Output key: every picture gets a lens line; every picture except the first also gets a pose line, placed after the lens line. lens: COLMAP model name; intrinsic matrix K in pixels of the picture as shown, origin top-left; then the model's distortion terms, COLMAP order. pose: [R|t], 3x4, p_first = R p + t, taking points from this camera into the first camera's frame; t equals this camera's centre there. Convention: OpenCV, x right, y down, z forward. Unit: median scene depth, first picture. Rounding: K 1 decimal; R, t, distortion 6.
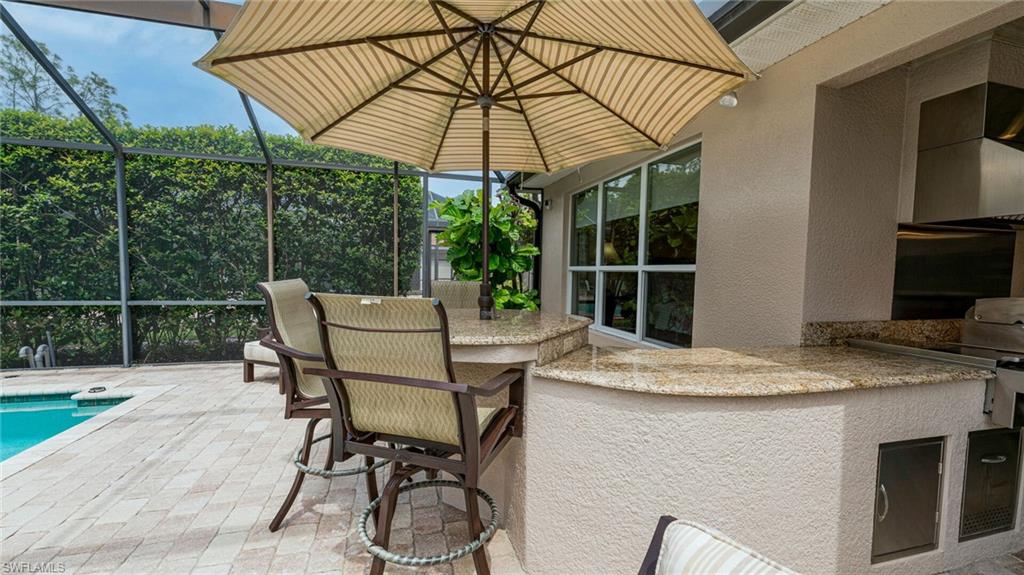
lens RADIAL K [[415.4, 0, 507.0], [0, 415.4, 293.9], [0, 0, 1]] dist [-0.004850, 0.000867]
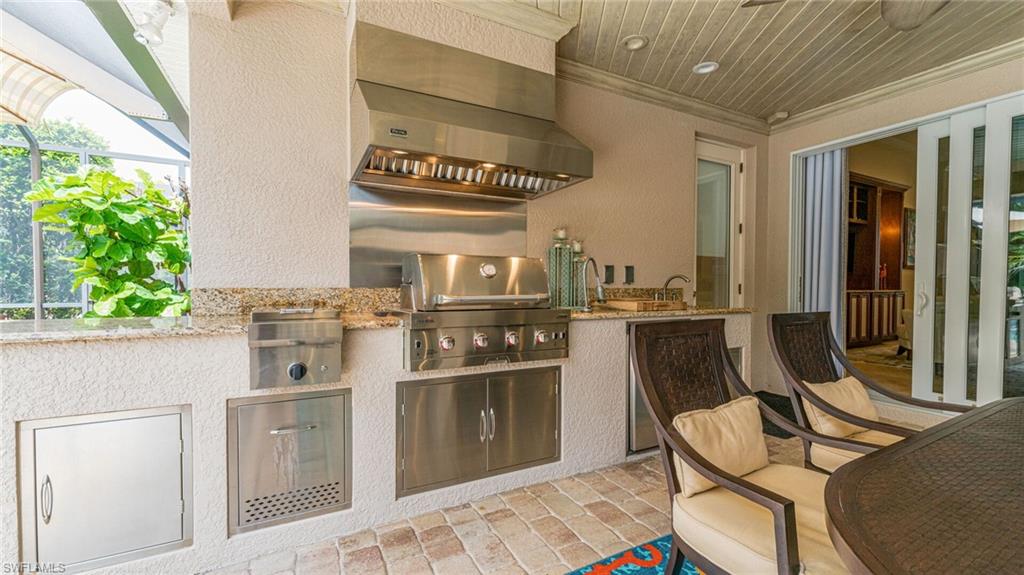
lens RADIAL K [[415.4, 0, 510.3], [0, 415.4, 293.1], [0, 0, 1]] dist [-0.004850, 0.000867]
pose [[0.977785, -0.020025, 0.208650, 0.729077], [0.027983, 0.998986, -0.035259, 0.079208], [-0.207732, 0.040314, 0.977355, 0.024548]]
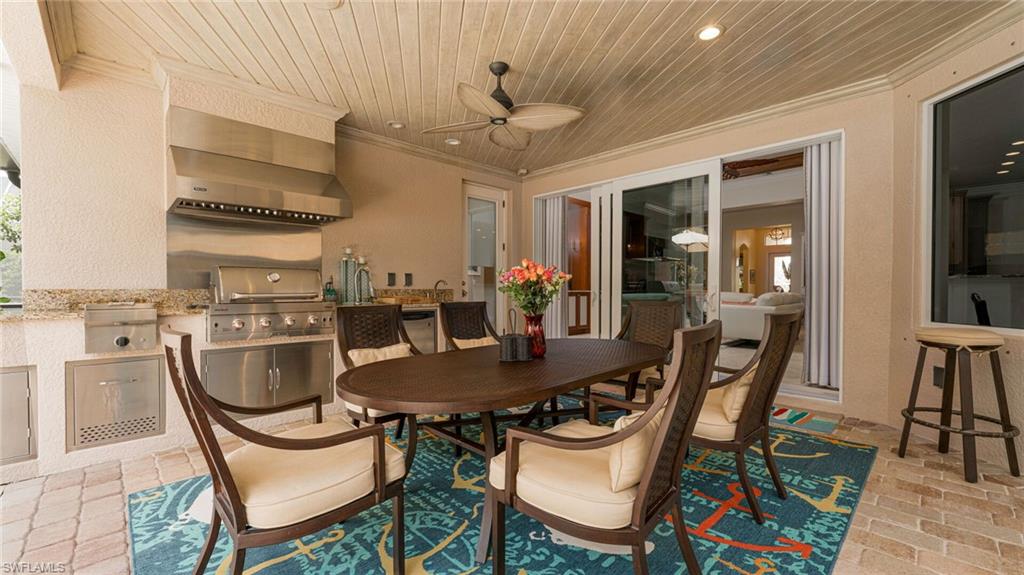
lens RADIAL K [[415.4, 0, 514.2], [0, 415.4, 293.3], [0, 0, 1]] dist [-0.004850, 0.000867]
pose [[0.873491, -0.024300, 0.486233, 0.829160], [0.044121, 0.998595, -0.029353, 0.106773], [-0.484837, 0.047093, 0.873336, -0.389100]]
